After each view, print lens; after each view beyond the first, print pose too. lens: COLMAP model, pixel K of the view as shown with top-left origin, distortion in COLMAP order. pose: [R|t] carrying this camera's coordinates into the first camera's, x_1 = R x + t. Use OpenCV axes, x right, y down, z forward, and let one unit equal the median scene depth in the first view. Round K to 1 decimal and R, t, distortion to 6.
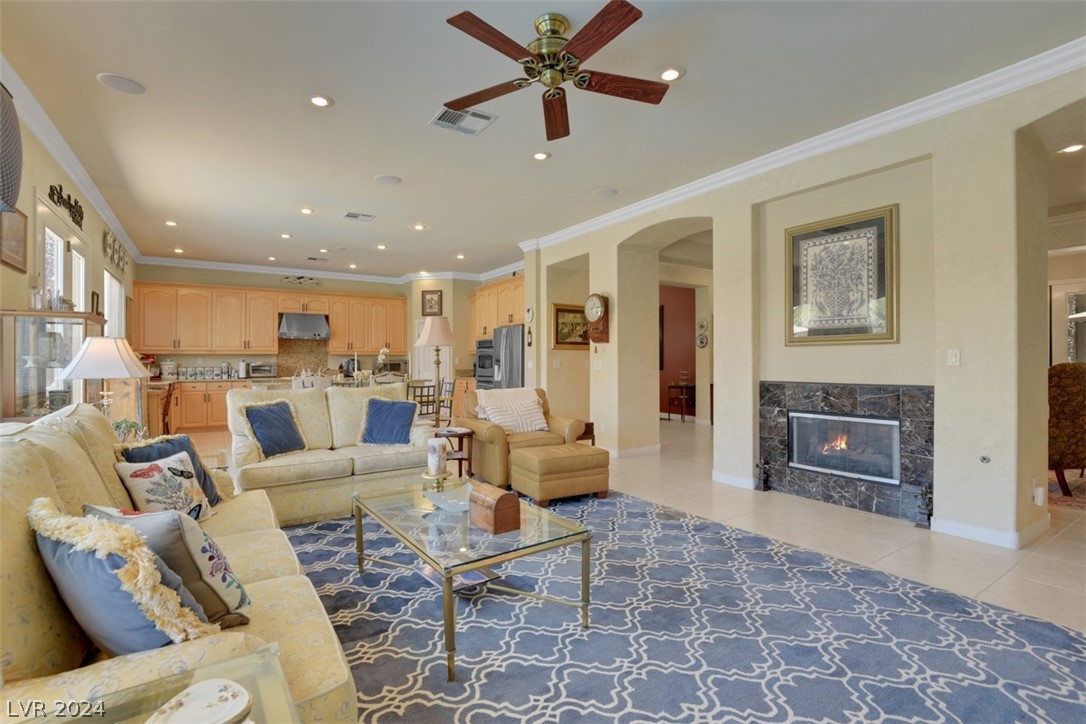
lens RADIAL K [[506.6, 0, 519.4], [0, 506.6, 360.7], [0, 0, 1]] dist [-0.024861, 0.001939]
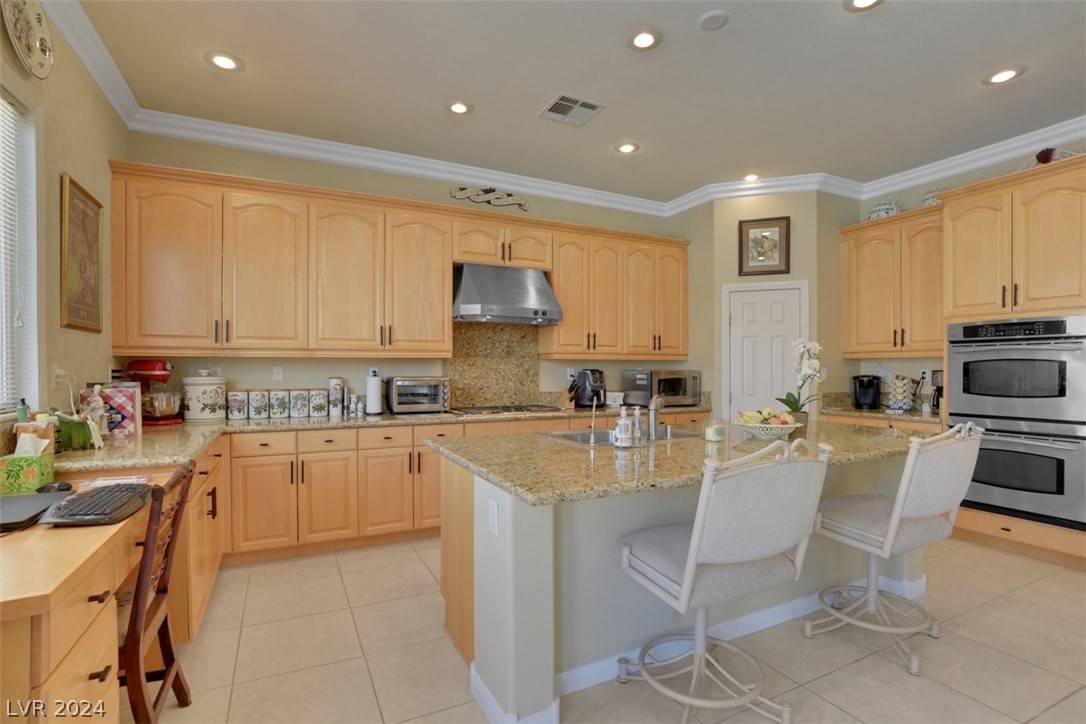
lens RADIAL K [[506.6, 0, 527.5], [0, 506.6, 373.8], [0, 0, 1]] dist [-0.024861, 0.001939]
pose [[0.993424, 0.004654, -0.114395, -0.370398], [-0.003234, 0.999915, 0.012594, -0.005411], [0.114444, -0.012141, 0.993356, 0.586045]]
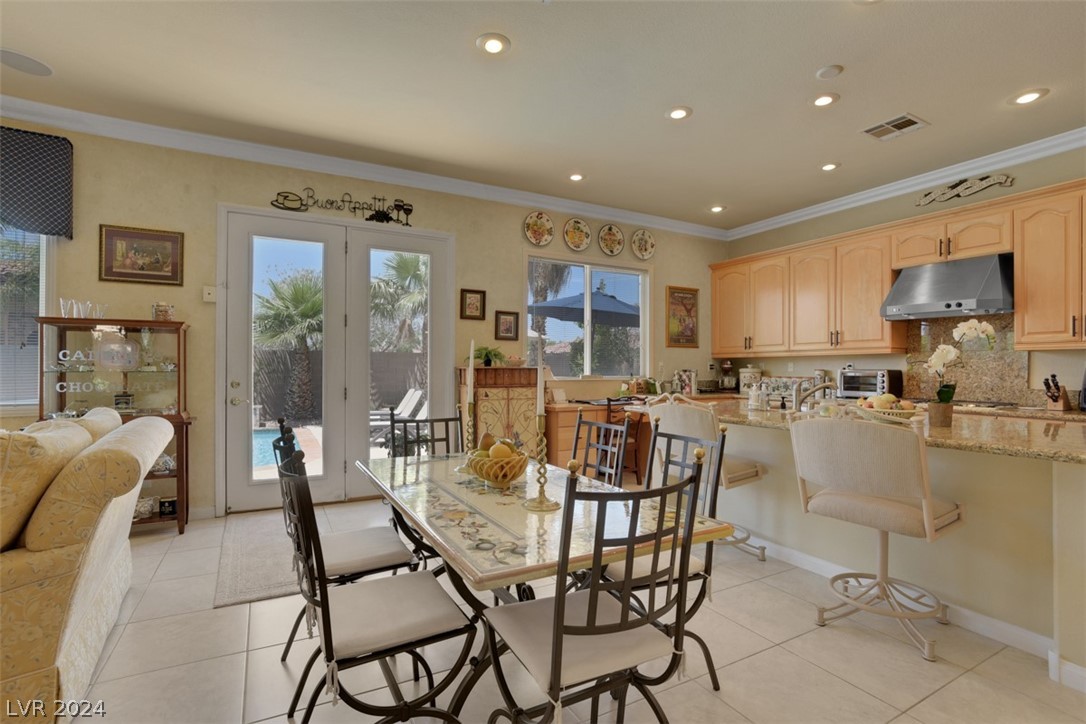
lens RADIAL K [[506.6, 0, 559.4], [0, 506.6, 366.7], [0, 0, 1]] dist [-0.024861, 0.001939]
pose [[-0.042175, -0.003659, -0.999104, 0.030736], [-0.005084, 0.999981, -0.003447, 0.003475], [0.999097, 0.004935, -0.042192, 0.705901]]
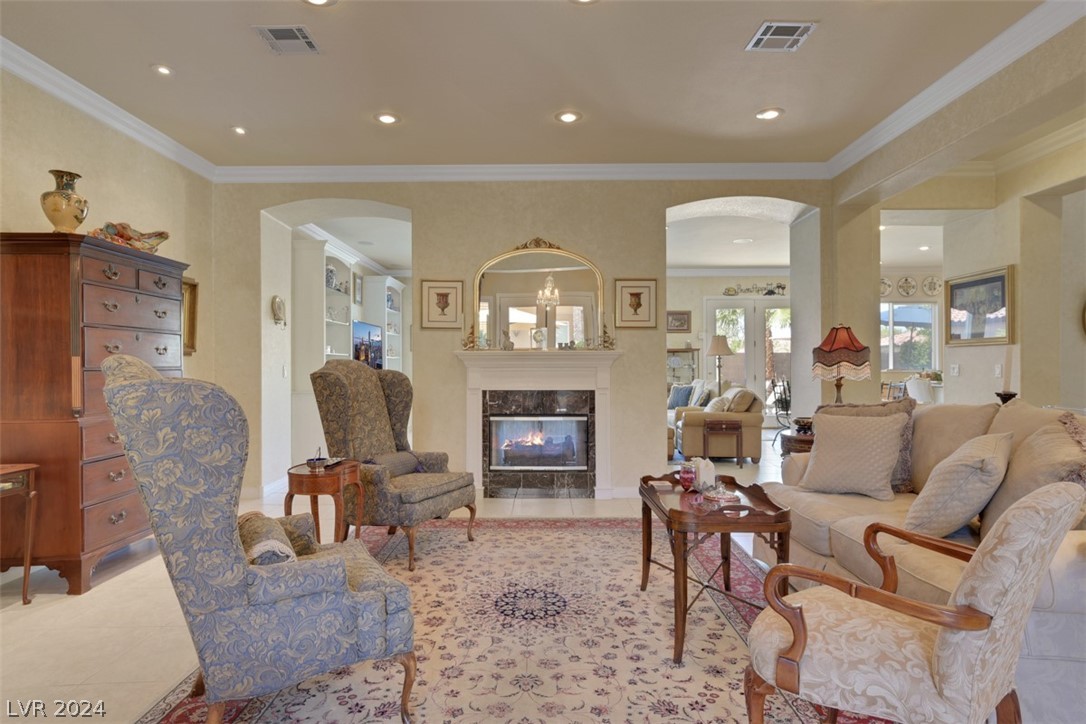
lens RADIAL K [[506.9, 0, 546.2], [0, 506.9, 358.0], [0, 0, 1]] dist [-0.001416, -0.000010]
pose [[-0.544047, -0.000934, -0.839054, 0.651914], [0.003700, 0.999987, -0.003512, -0.009945], [0.839047, -0.005015, -0.544036, 0.686933]]
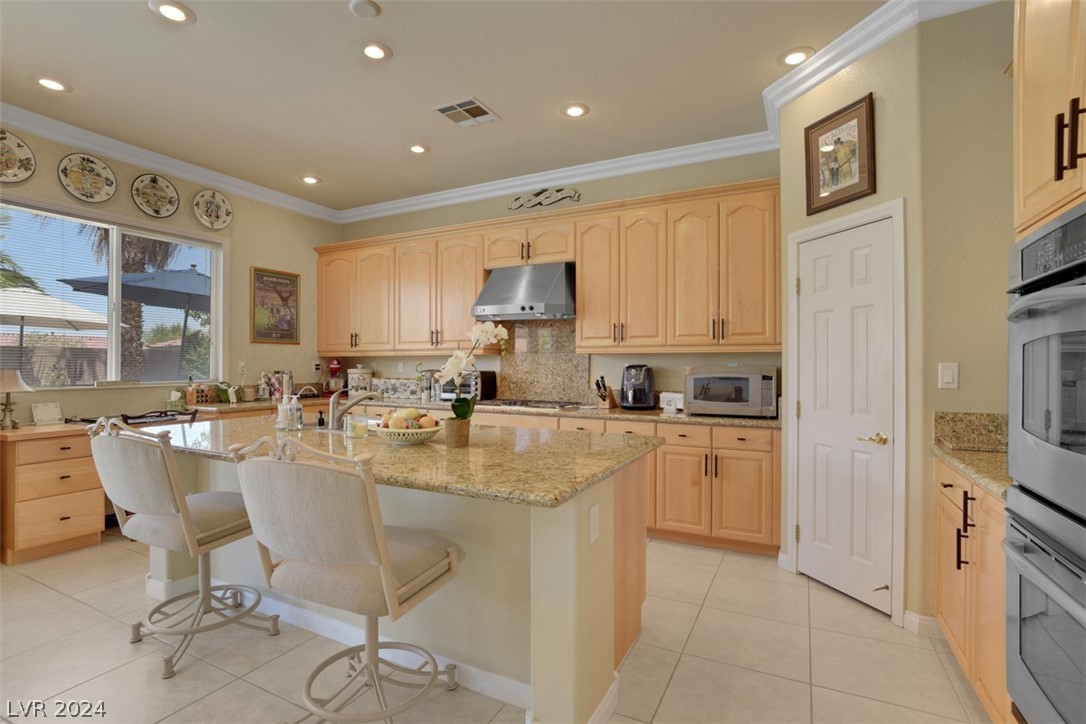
lens RADIAL K [[506.6, 0, 543.1], [0, 506.6, 361.5], [0, 0, 1]] dist [-0.024861, 0.001939]
pose [[0.512528, -0.003420, -0.858664, -0.027467], [-0.003247, 0.999977, -0.005921, -0.003673], [0.858665, 0.005823, 0.512505, 0.812243]]
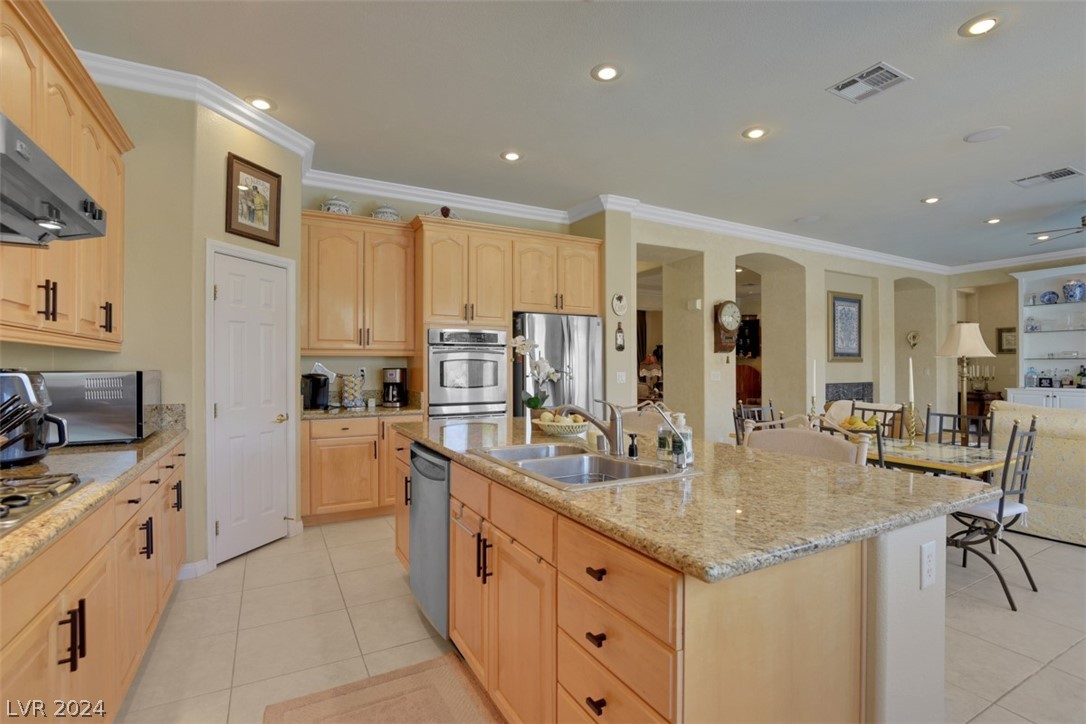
lens RADIAL K [[506.6, 0, 561.8], [0, 506.6, 362.9], [0, 0, 1]] dist [-0.024861, 0.001939]
pose [[0.044645, 0.010373, 0.998949, -0.553023], [-0.001037, 0.999946, -0.010337, -0.004257], [-0.999002, -0.000575, 0.044653, 0.871463]]
